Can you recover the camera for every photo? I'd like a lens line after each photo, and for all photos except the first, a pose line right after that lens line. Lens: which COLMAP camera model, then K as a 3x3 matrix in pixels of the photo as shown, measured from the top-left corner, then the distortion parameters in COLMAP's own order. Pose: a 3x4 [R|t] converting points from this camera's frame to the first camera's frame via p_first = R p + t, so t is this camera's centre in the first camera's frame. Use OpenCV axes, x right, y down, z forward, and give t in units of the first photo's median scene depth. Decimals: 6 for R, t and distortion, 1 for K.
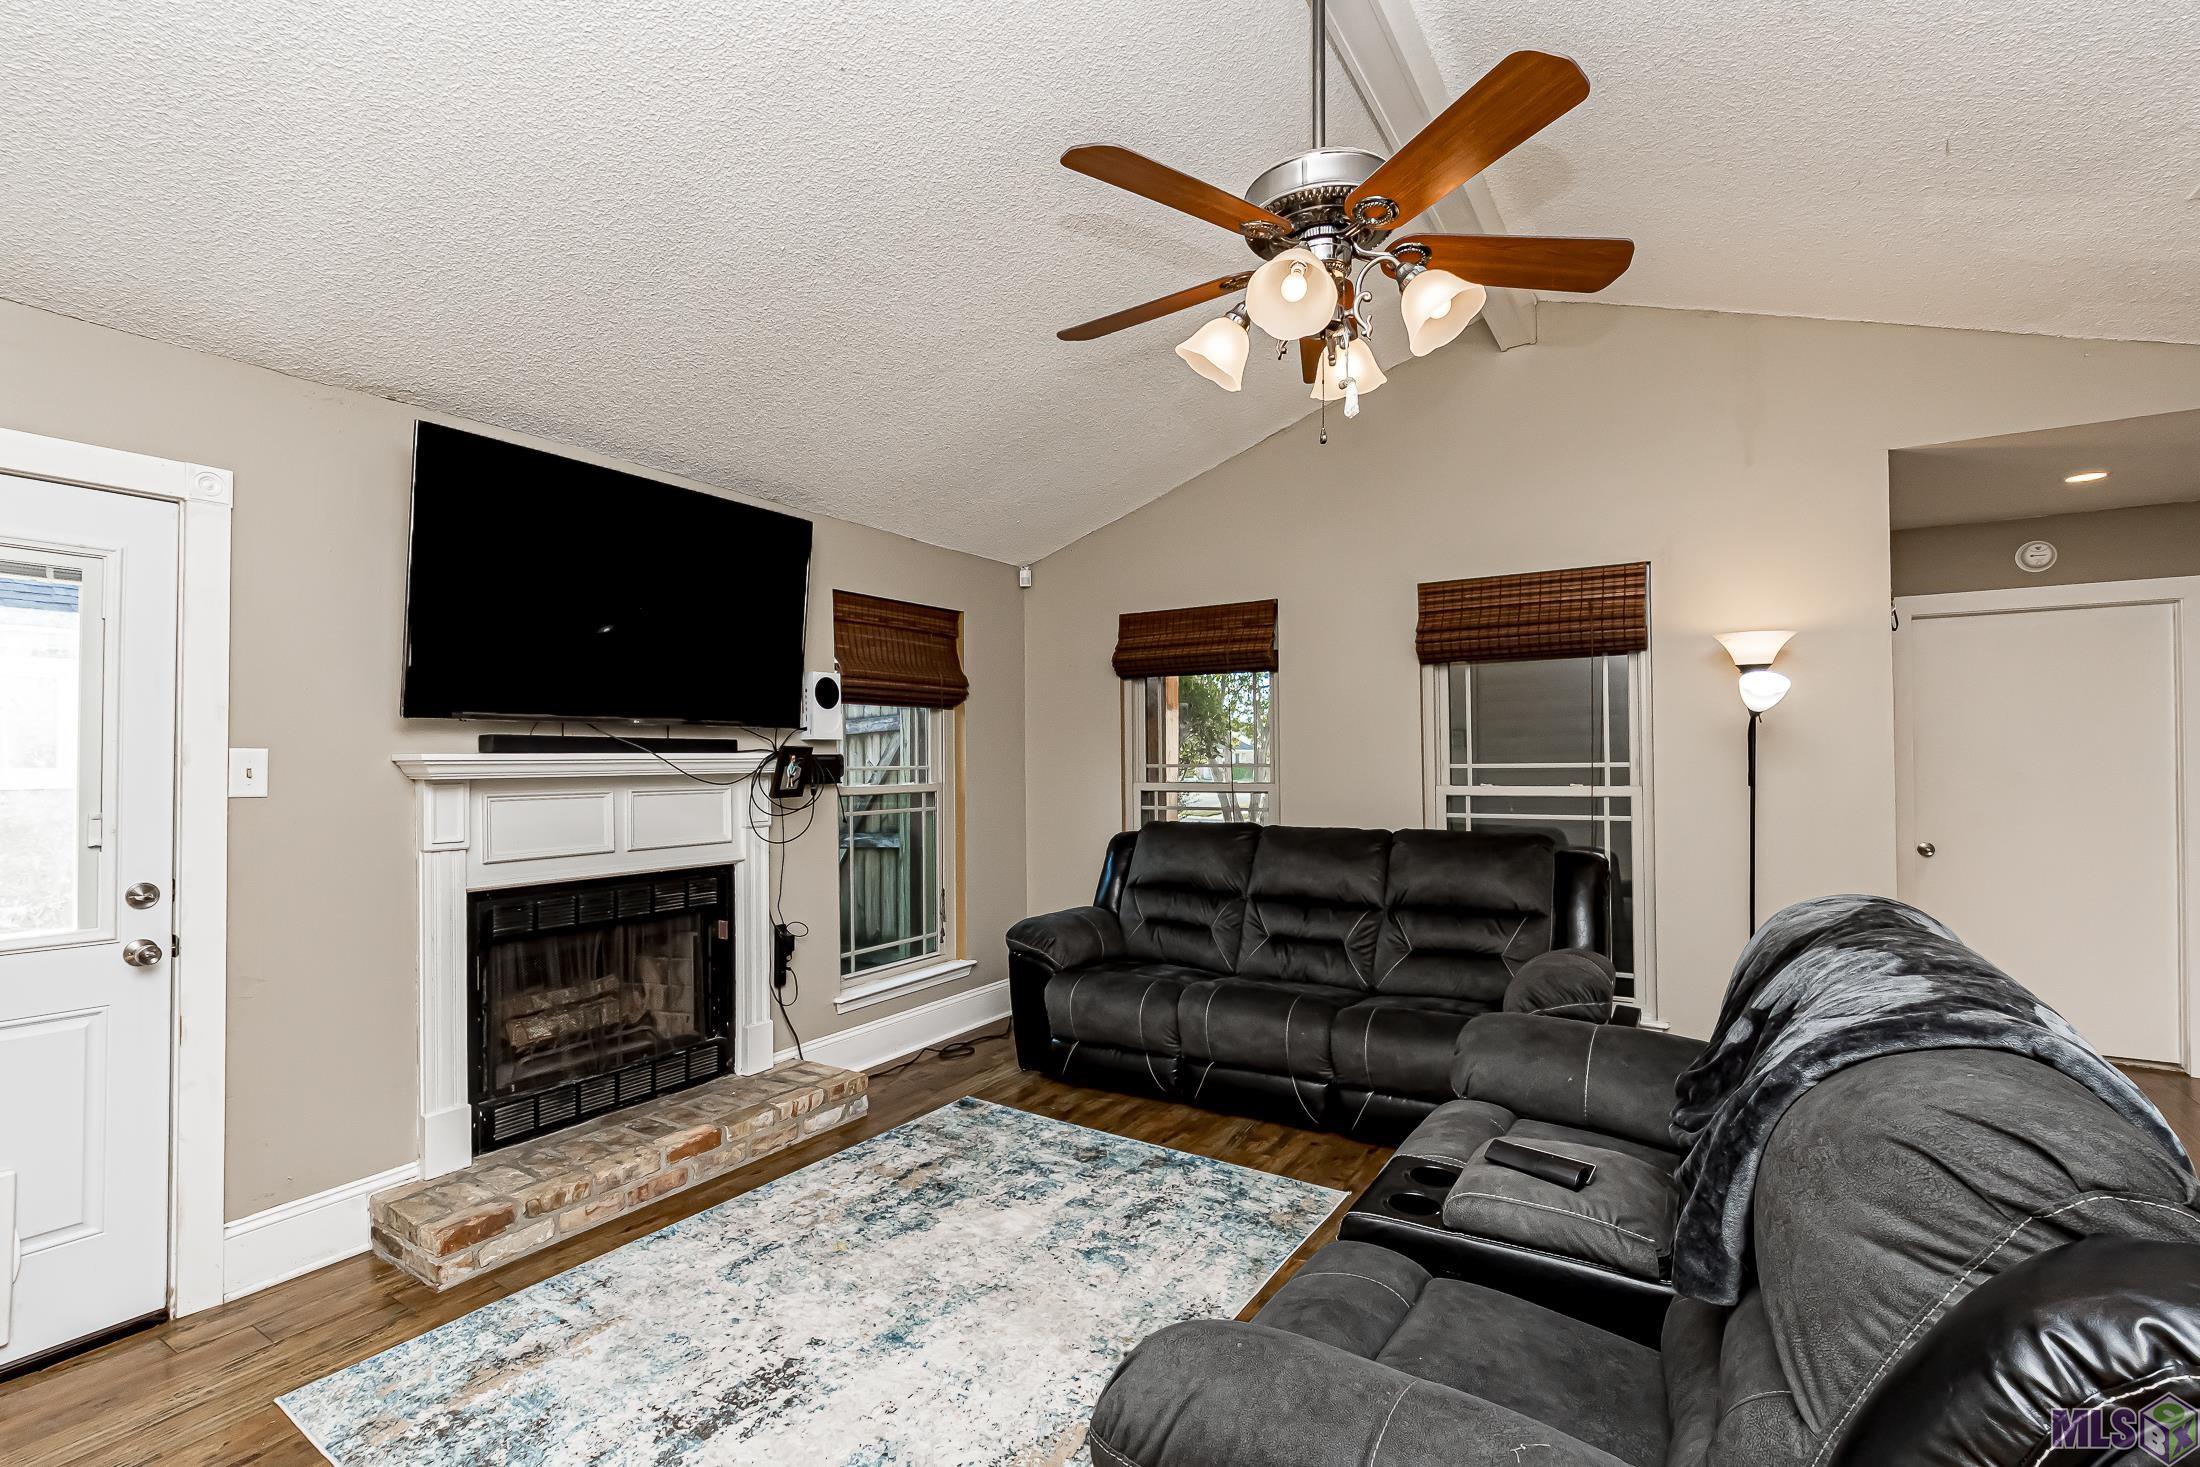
lens RADIAL K [[993.1, 0, 1082.7], [0, 993.1, 740.9], [0, 0, 1]] dist [-0.000145, -0.000439]
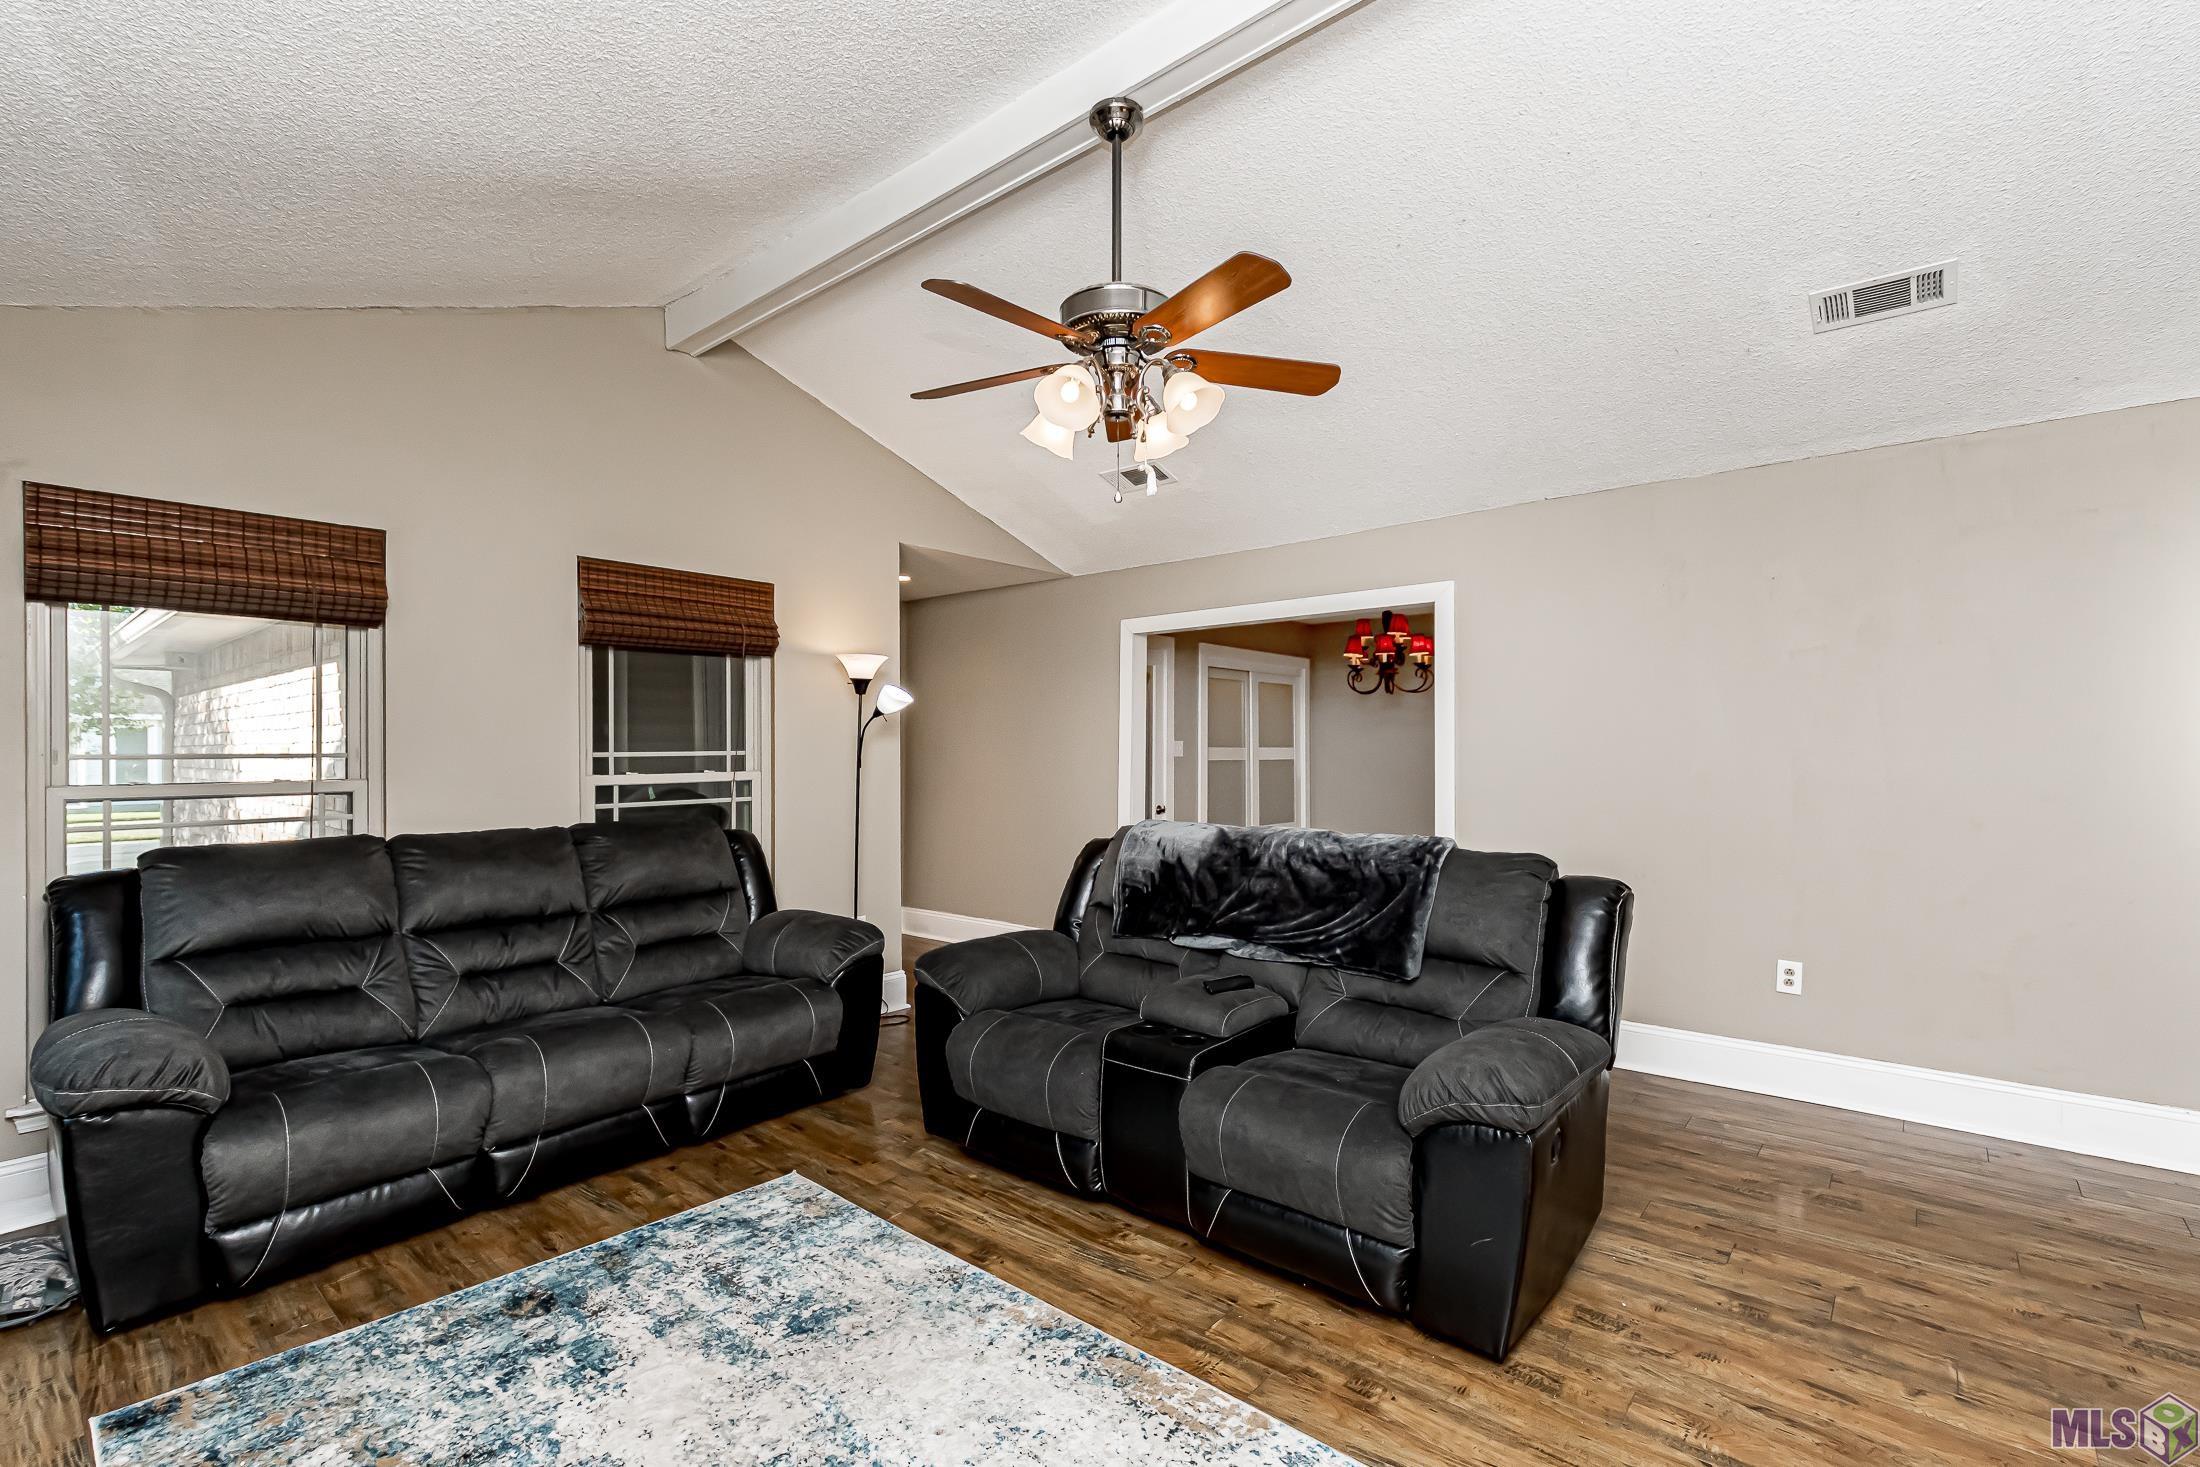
lens RADIAL K [[993.1, 0, 1082.7], [0, 993.1, 740.9], [0, 0, 1]] dist [-0.000145, -0.000439]
pose [[0.137515, 0.013270, 0.990411, -0.553493], [-0.017880, 0.999781, -0.010913, 0.015540], [-0.990338, -0.016208, 0.137722, 0.452034]]
